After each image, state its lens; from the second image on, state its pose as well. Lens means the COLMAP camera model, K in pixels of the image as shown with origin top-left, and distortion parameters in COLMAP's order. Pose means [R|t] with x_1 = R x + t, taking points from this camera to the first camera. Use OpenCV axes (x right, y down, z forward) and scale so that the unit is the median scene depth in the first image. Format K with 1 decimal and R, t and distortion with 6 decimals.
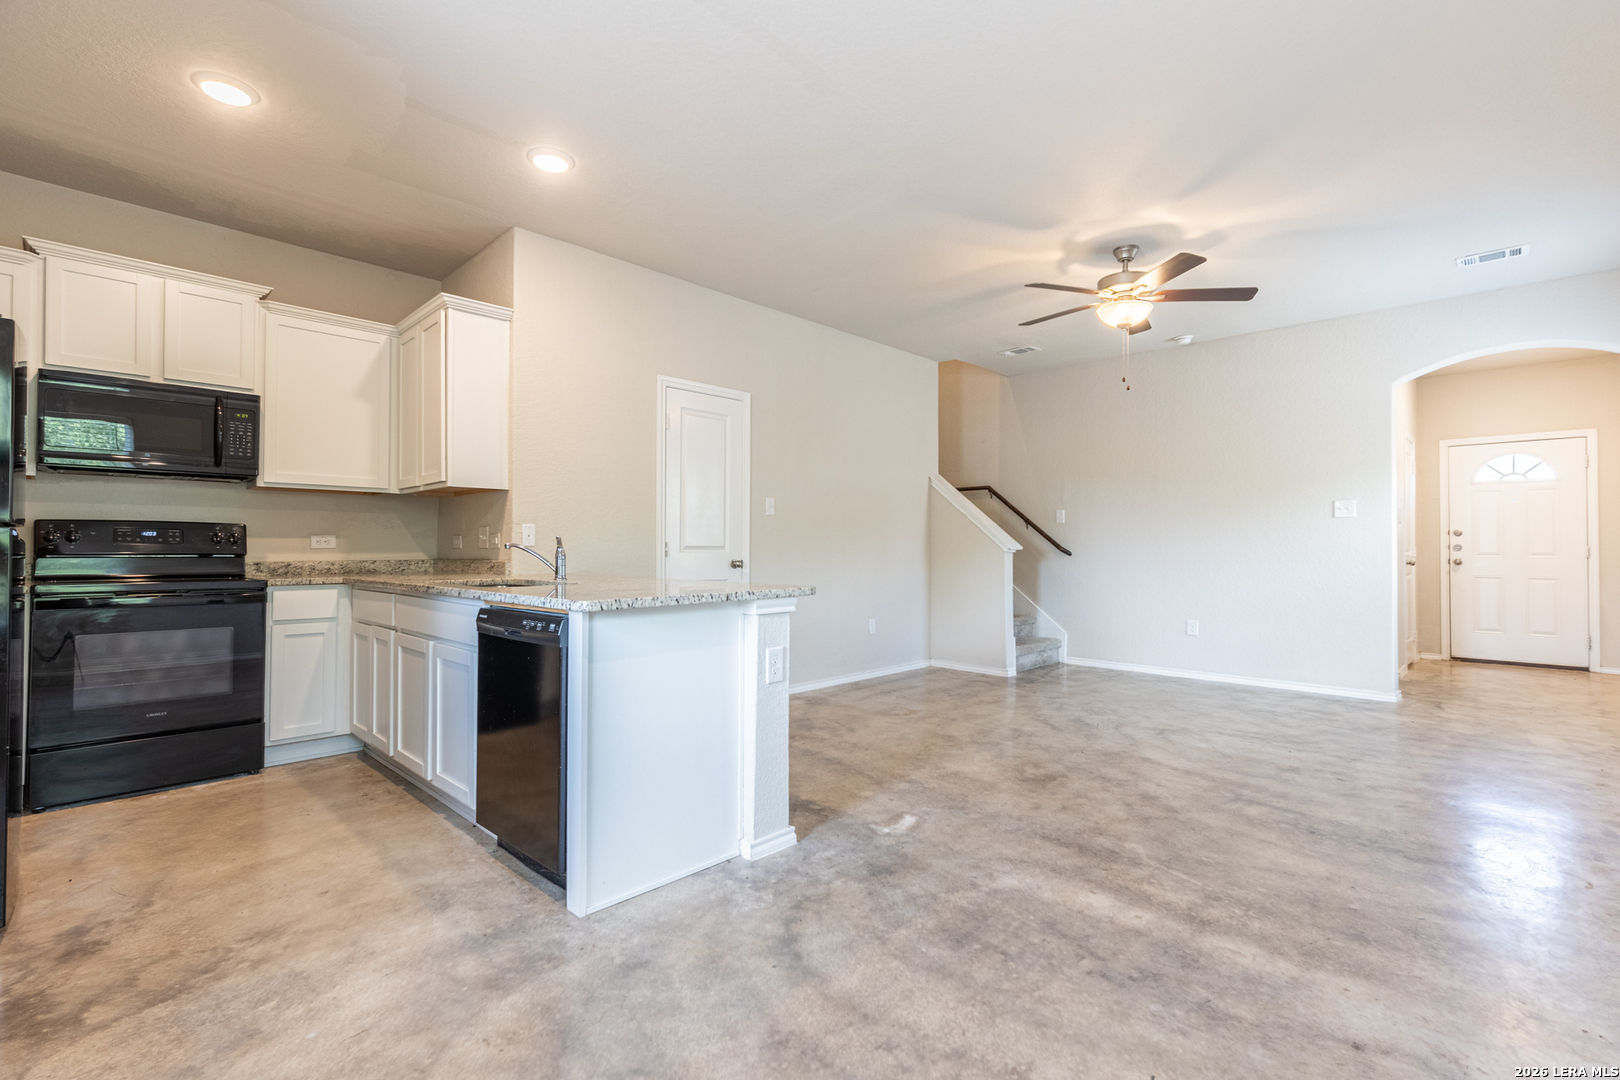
lens RADIAL K [[726.8, 0, 815.5], [0, 726.8, 538.2], [0, 0, 1]] dist [0.008322, -0.001443]
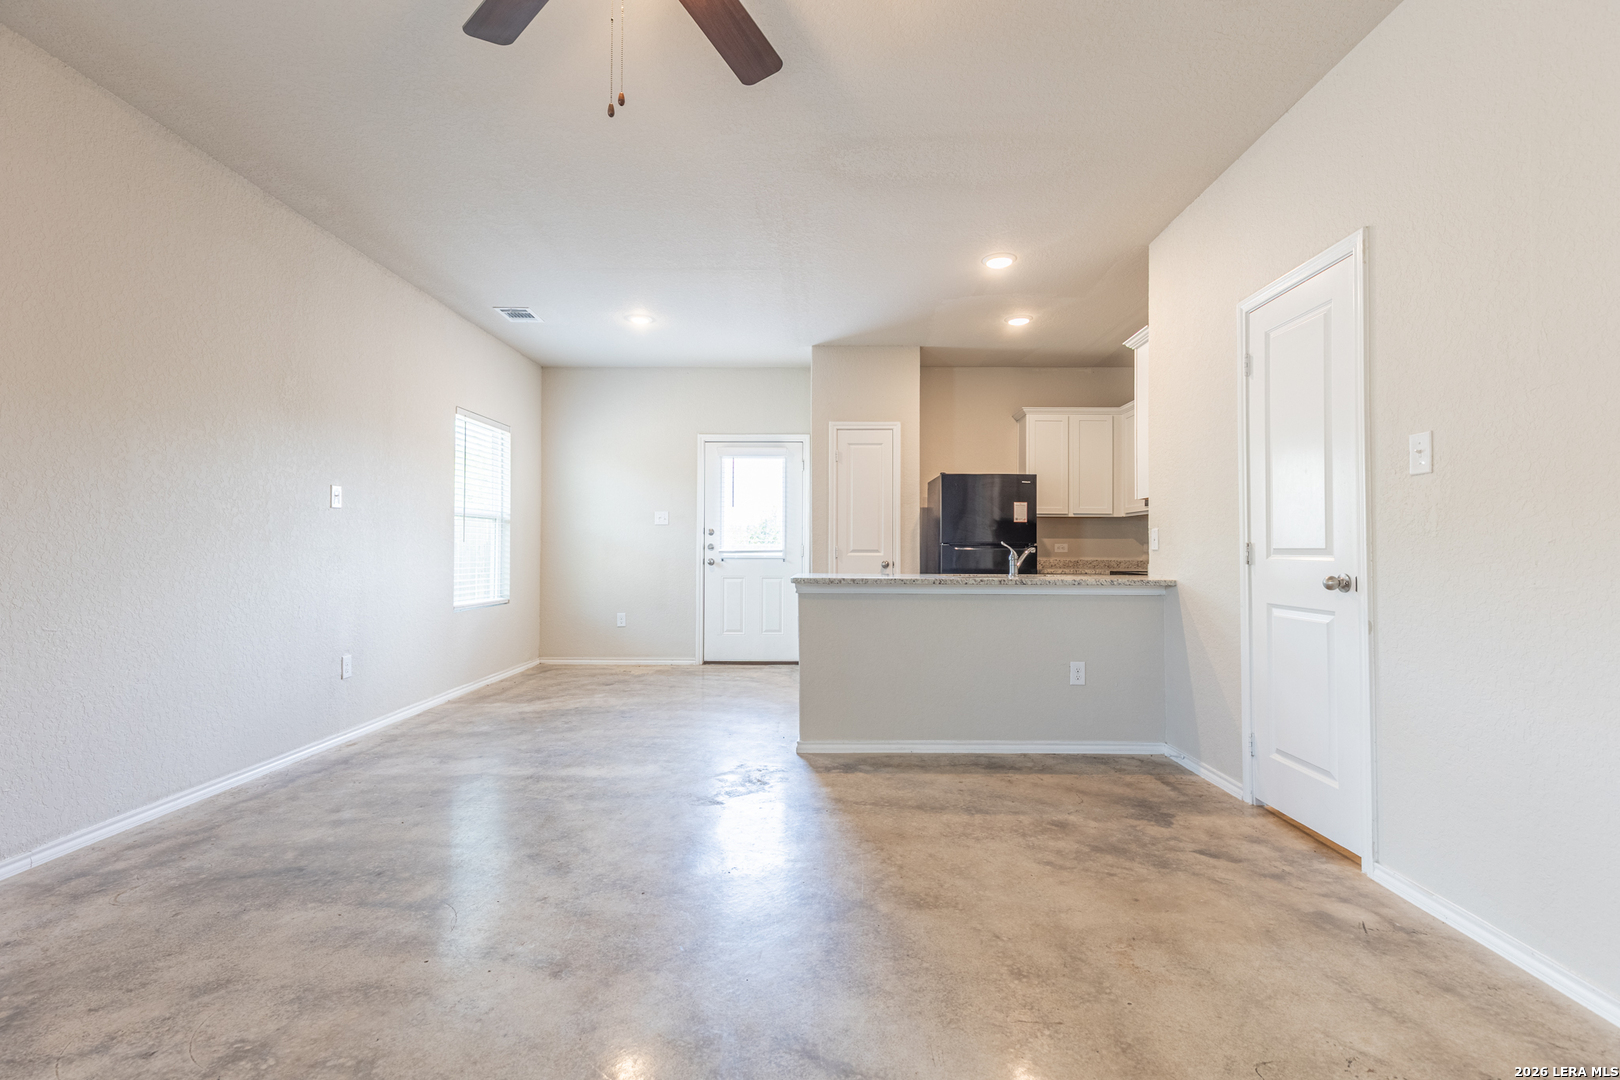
lens RADIAL K [[726.8, 0, 817.9], [0, 726.8, 536.7], [0, 0, 1]] dist [0.008322, -0.001443]
pose [[-0.726903, -0.018096, -0.686501, 0.668563], [0.004802, 0.999494, -0.031431, 0.023151], [0.686723, -0.026144, -0.726449, 1.478863]]
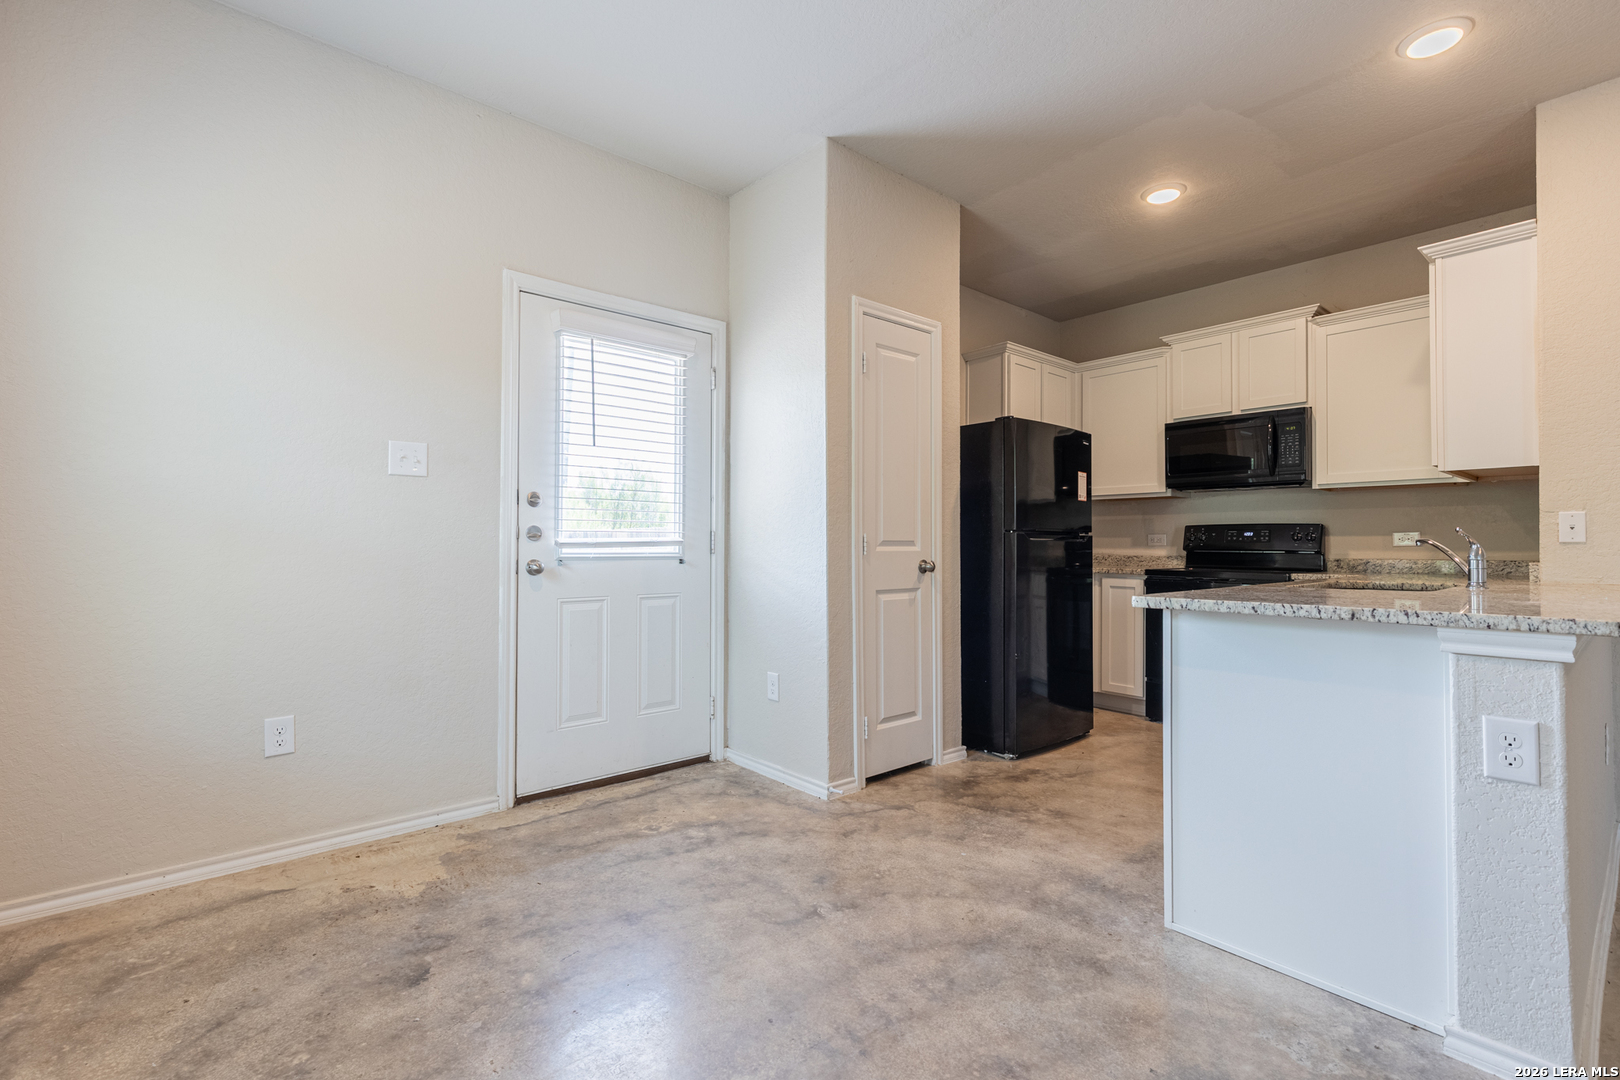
lens RADIAL K [[726.8, 0, 821.2], [0, 726.8, 534.6], [0, 0, 1]] dist [0.008322, -0.001443]
pose [[-0.082471, -0.015498, -0.996473, 0.384125], [0.009964, 0.999816, -0.016374, 0.007867], [0.996544, -0.011280, -0.082302, 0.355887]]
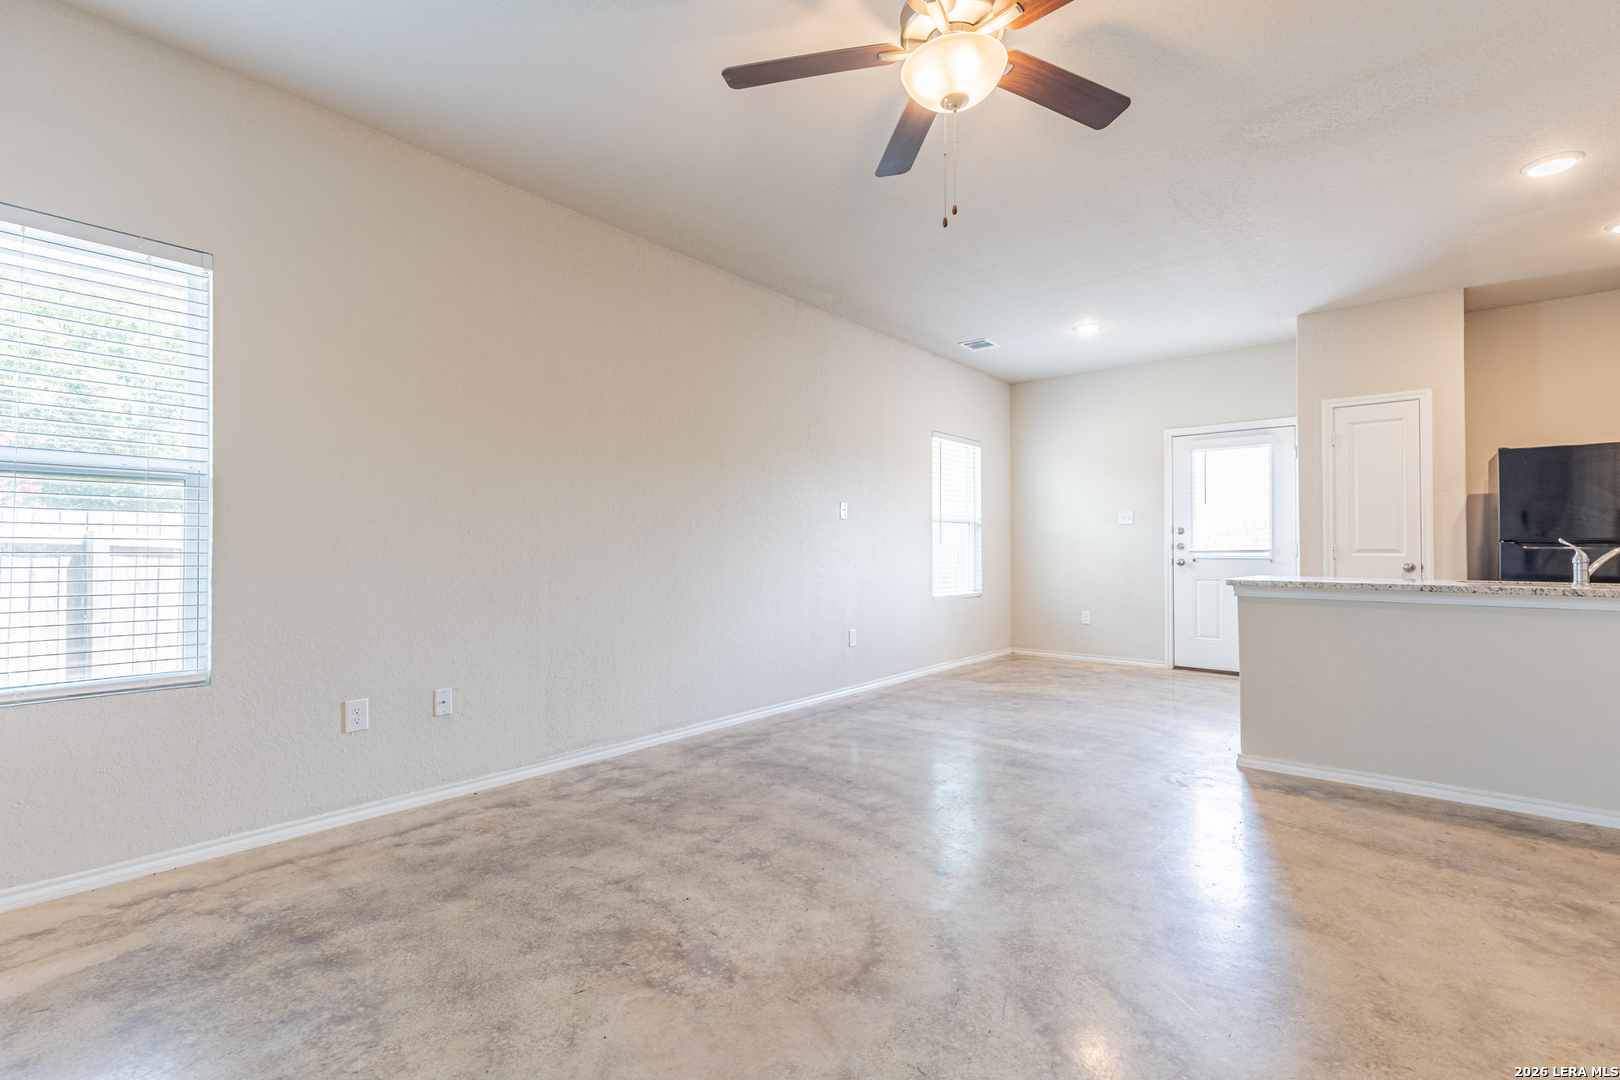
lens RADIAL K [[726.8, 0, 812.3], [0, 726.8, 536.2], [0, 0, 1]] dist [0.008322, -0.001443]
pose [[-0.997423, -0.005361, -0.071550, 0.613485], [-0.003087, 0.999487, -0.031866, 0.023843], [0.071684, -0.031563, -0.996928, 1.639282]]
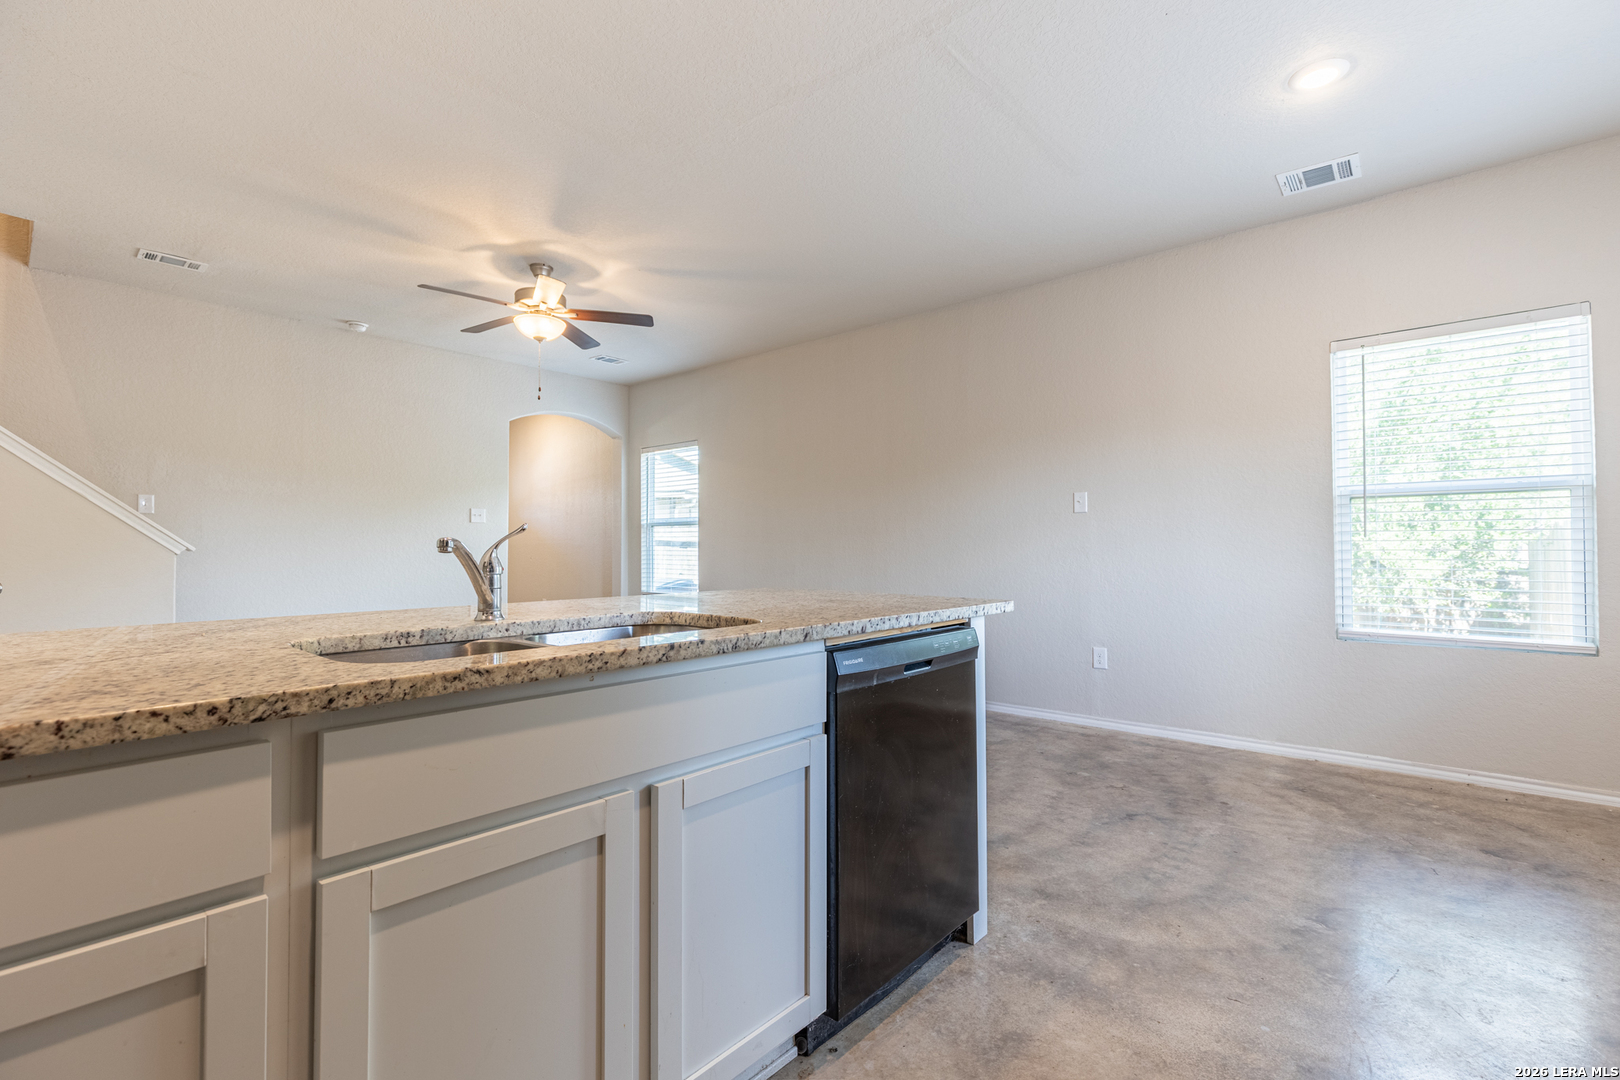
lens RADIAL K [[726.8, 0, 809.0], [0, 726.8, 543.6], [0, 0, 1]] dist [0.008322, -0.001443]
pose [[-0.043315, 0.003879, 0.999054, -0.719868], [-0.012697, 0.999910, -0.004433, 0.006058], [-0.998981, -0.012877, -0.043262, 0.722120]]
